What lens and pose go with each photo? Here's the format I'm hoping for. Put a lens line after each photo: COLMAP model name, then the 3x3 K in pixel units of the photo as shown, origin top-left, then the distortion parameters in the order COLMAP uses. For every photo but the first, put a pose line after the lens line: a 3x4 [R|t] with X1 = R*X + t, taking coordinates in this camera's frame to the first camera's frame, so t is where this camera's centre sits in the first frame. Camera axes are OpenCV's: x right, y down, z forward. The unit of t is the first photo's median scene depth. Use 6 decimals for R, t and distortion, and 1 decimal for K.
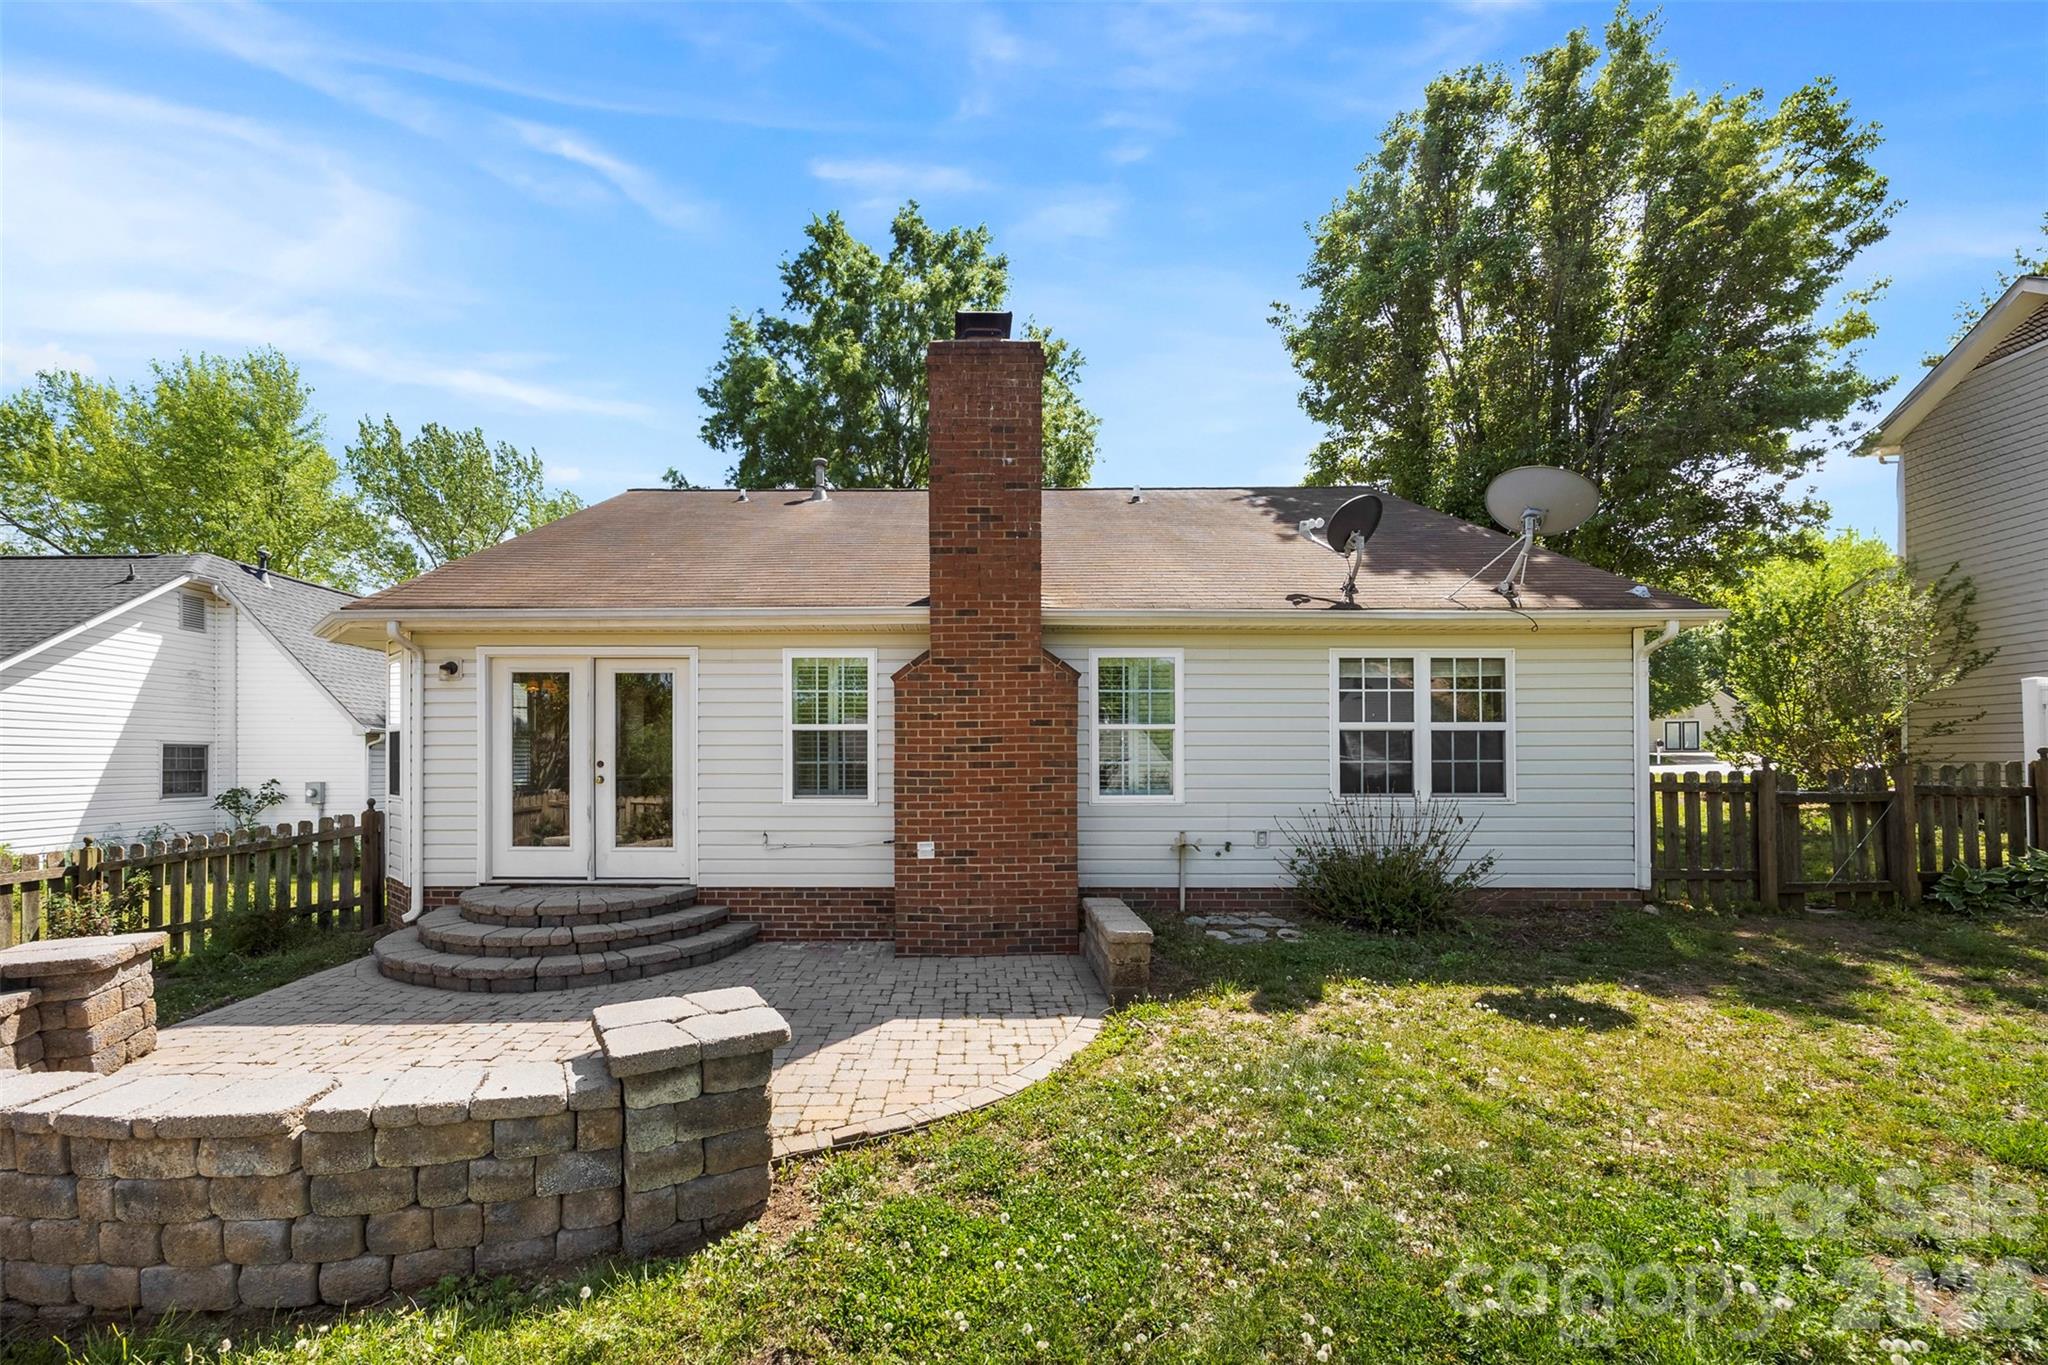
lens RADIAL K [[832.5, 0, 970.9], [0, 832.5, 758.4], [0, 0, 1]] dist [-0.001543, -0.000071]
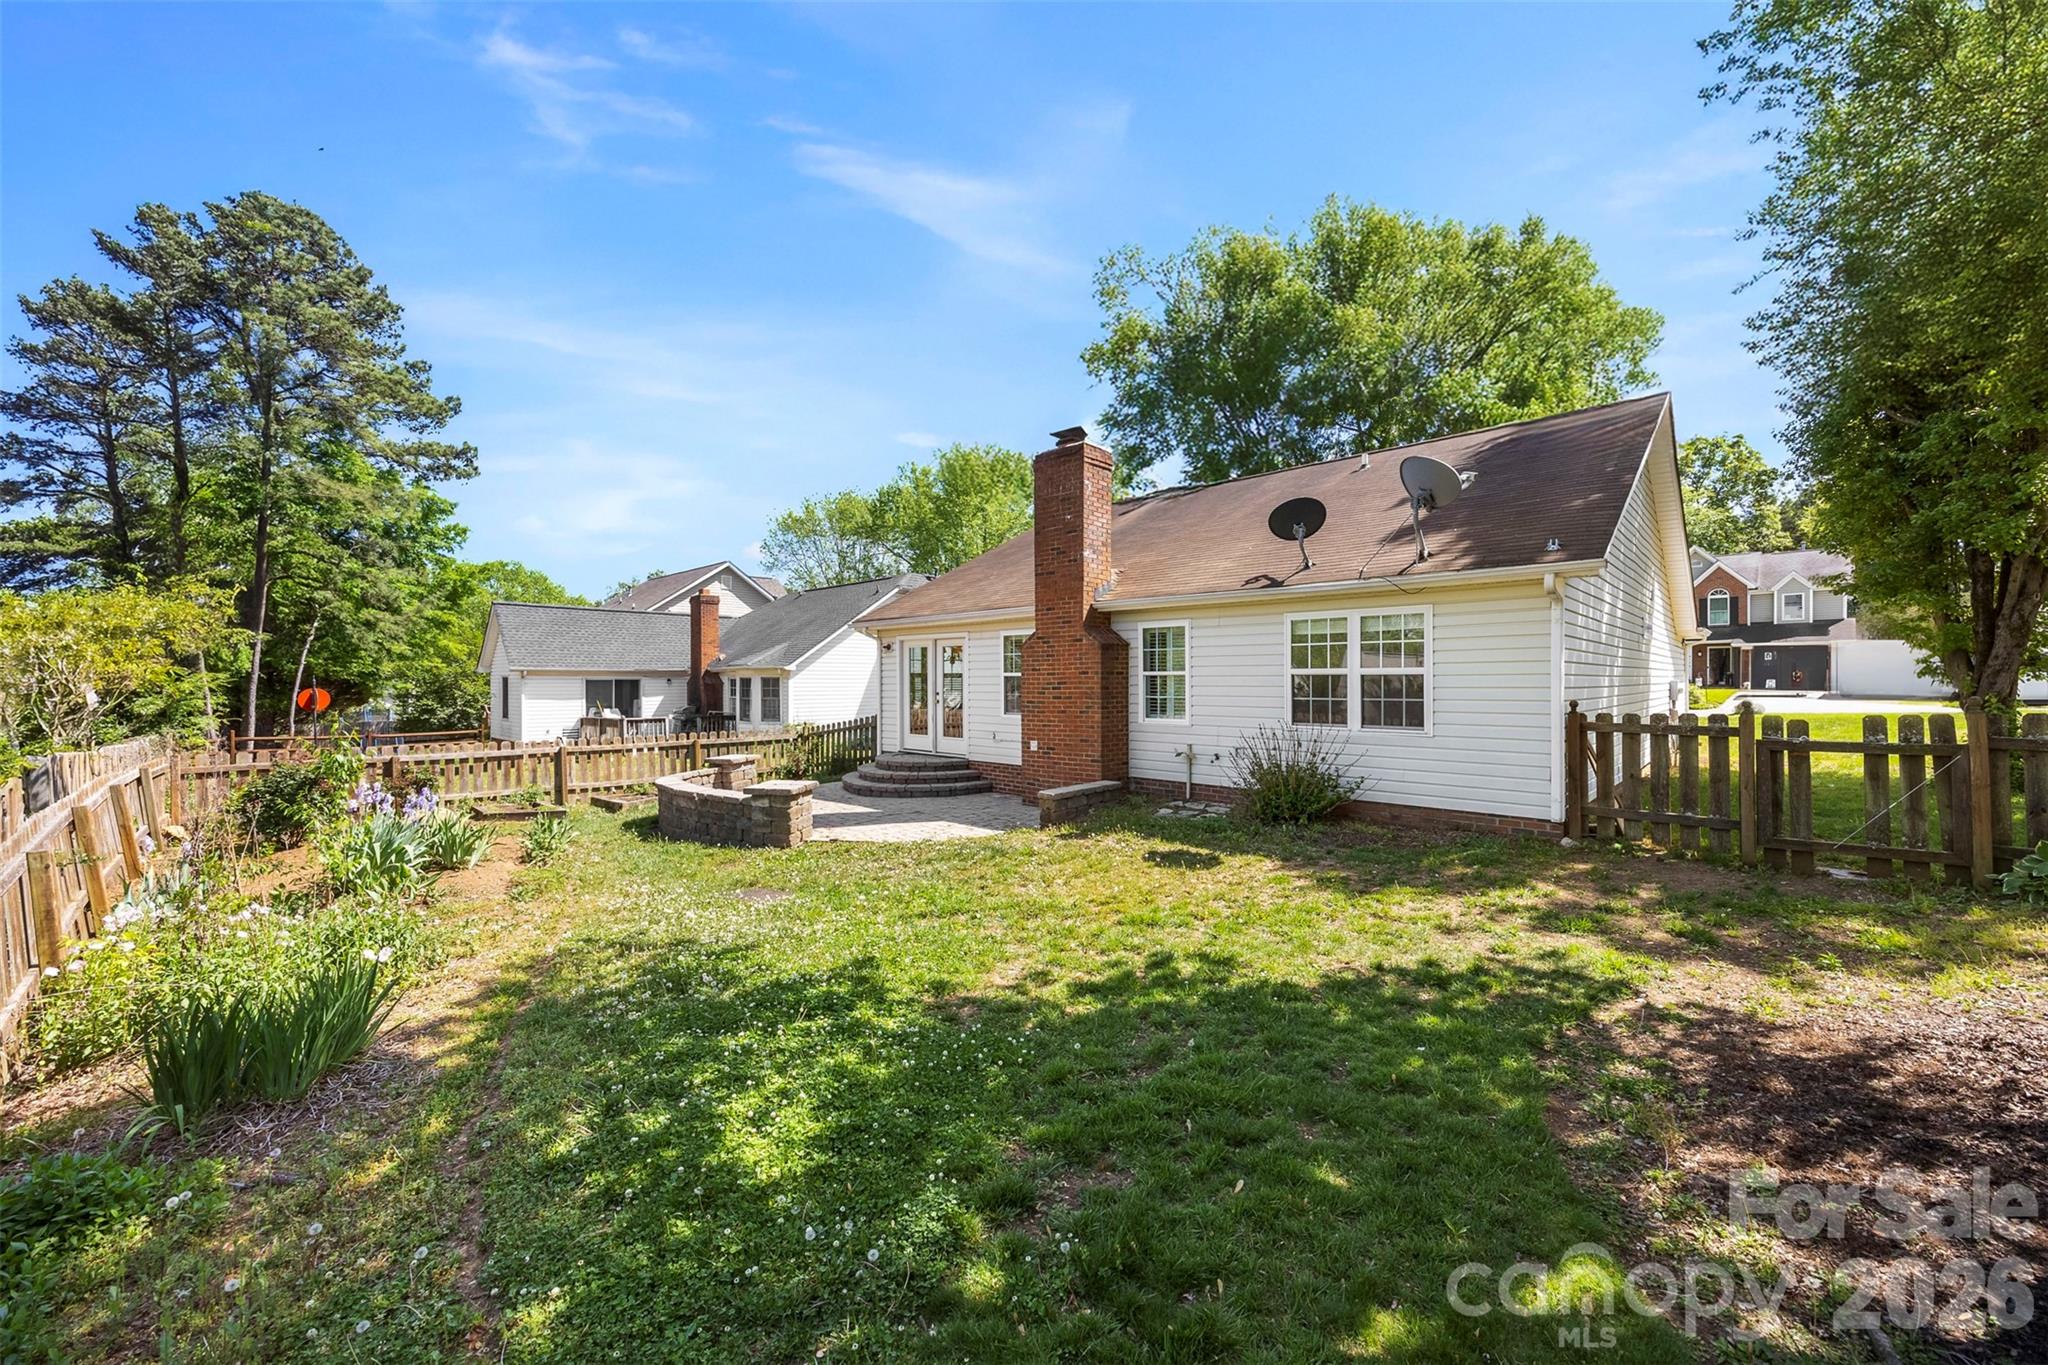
lens RADIAL K [[788.0, 0, 1027.1], [0, 788.0, 676.1], [0, 0, 1]] dist [-0.004149, 0.000770]
pose [[0.726444, -0.003691, -0.687215, 1.078091], [0.003916, 0.999992, -0.001232, -0.034523], [0.687214, -0.001797, 0.726453, -0.217425]]
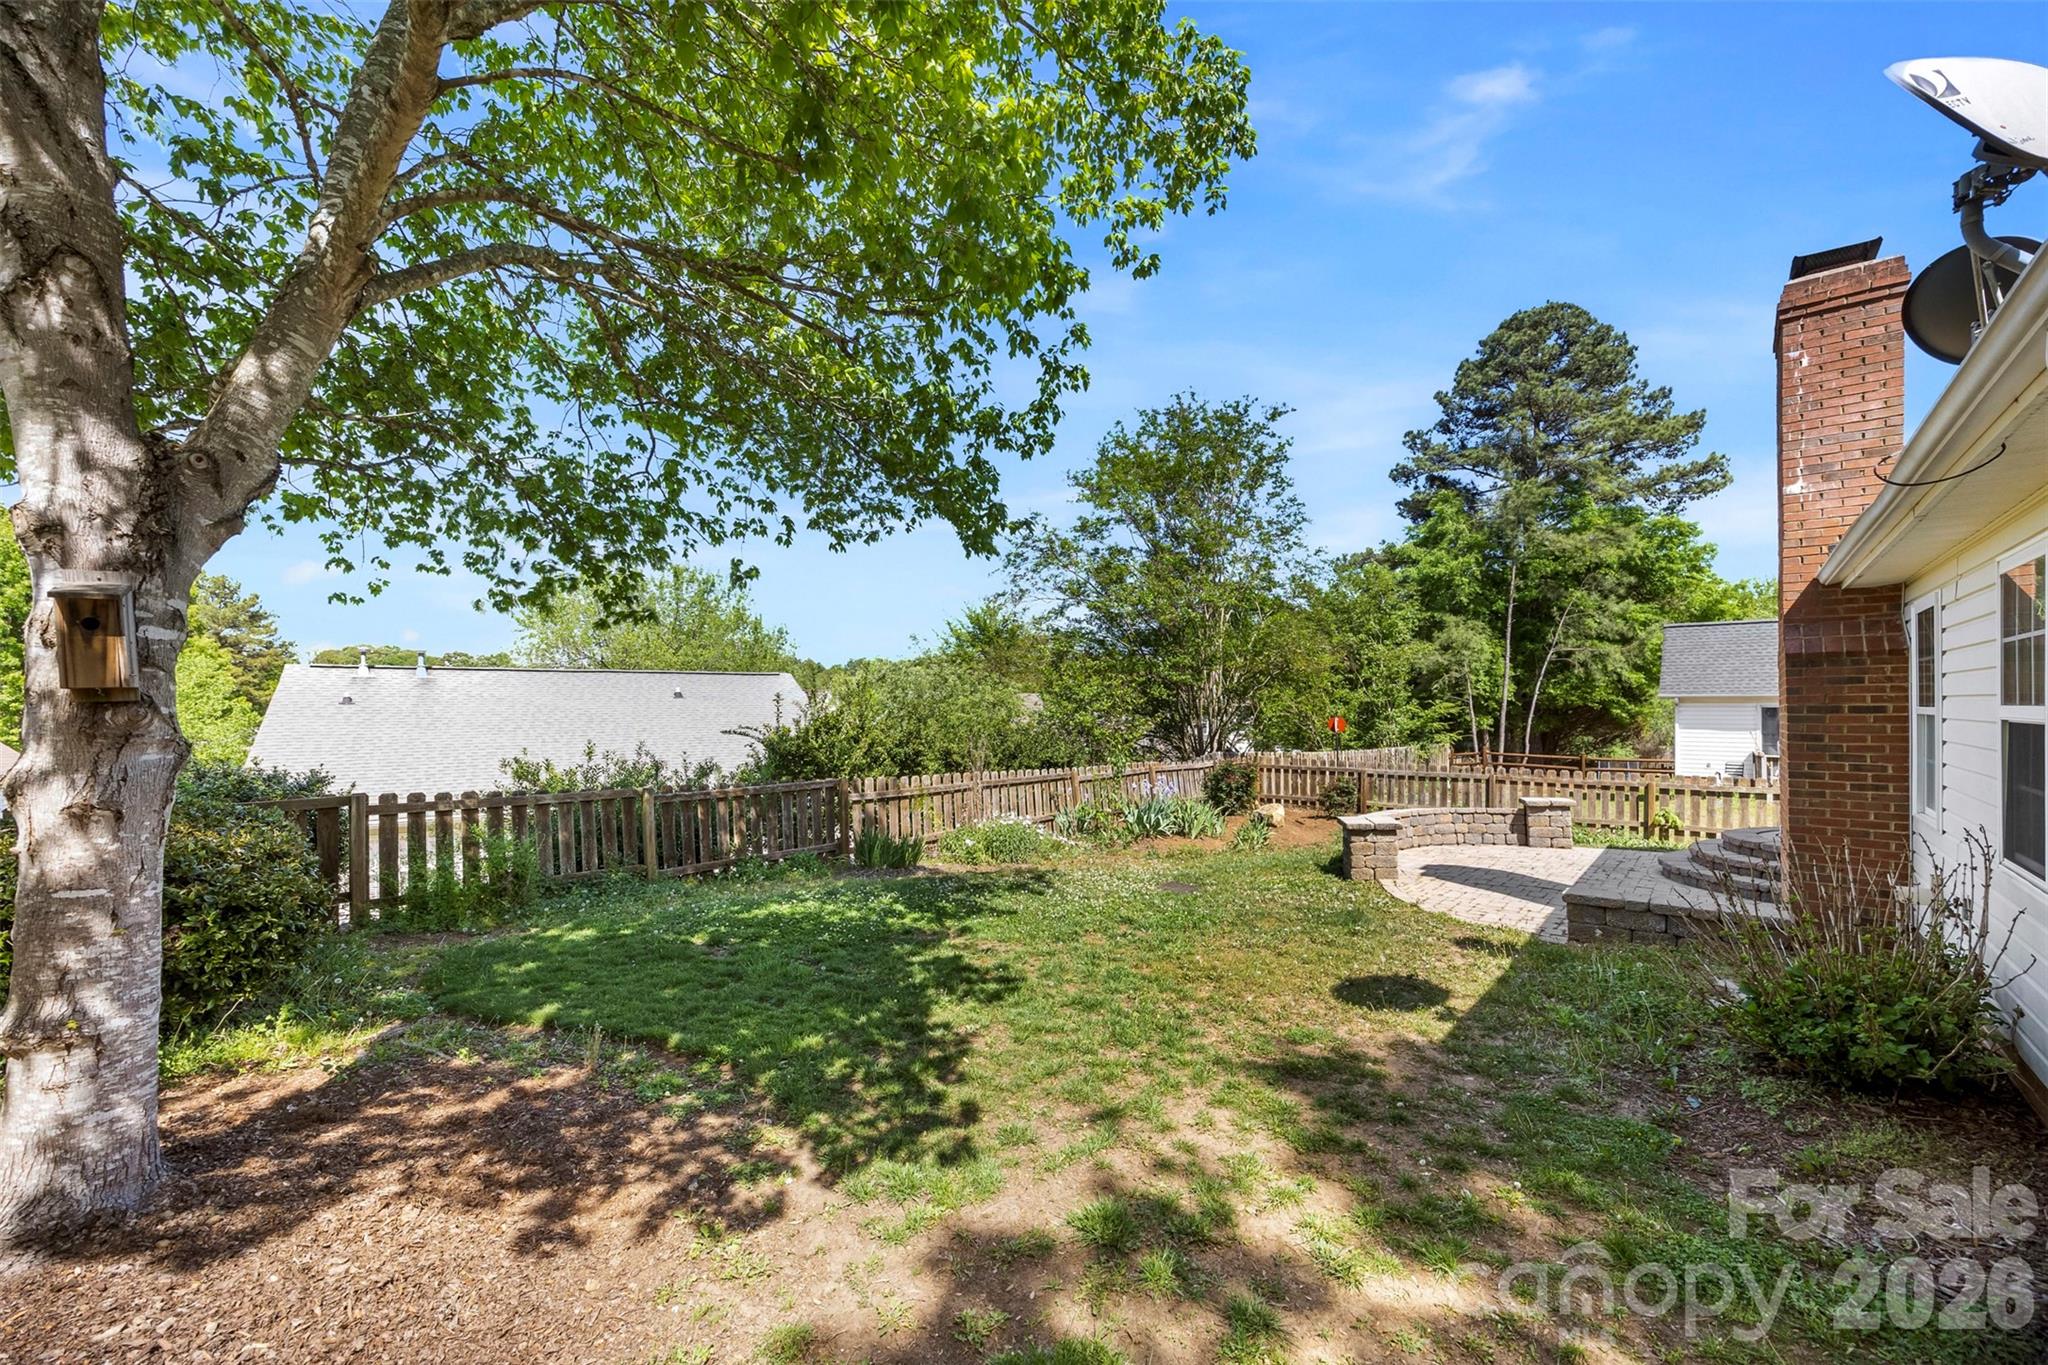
lens RADIAL K [[788.0, 0, 1029.6], [0, 788.0, 694.9], [0, 0, 1]] dist [-0.004149, 0.000770]
pose [[-0.654853, -0.007868, -0.755715, 1.261939], [0.008488, 0.999806, -0.017764, -0.049423], [0.755708, -0.018047, -0.654660, 0.933345]]
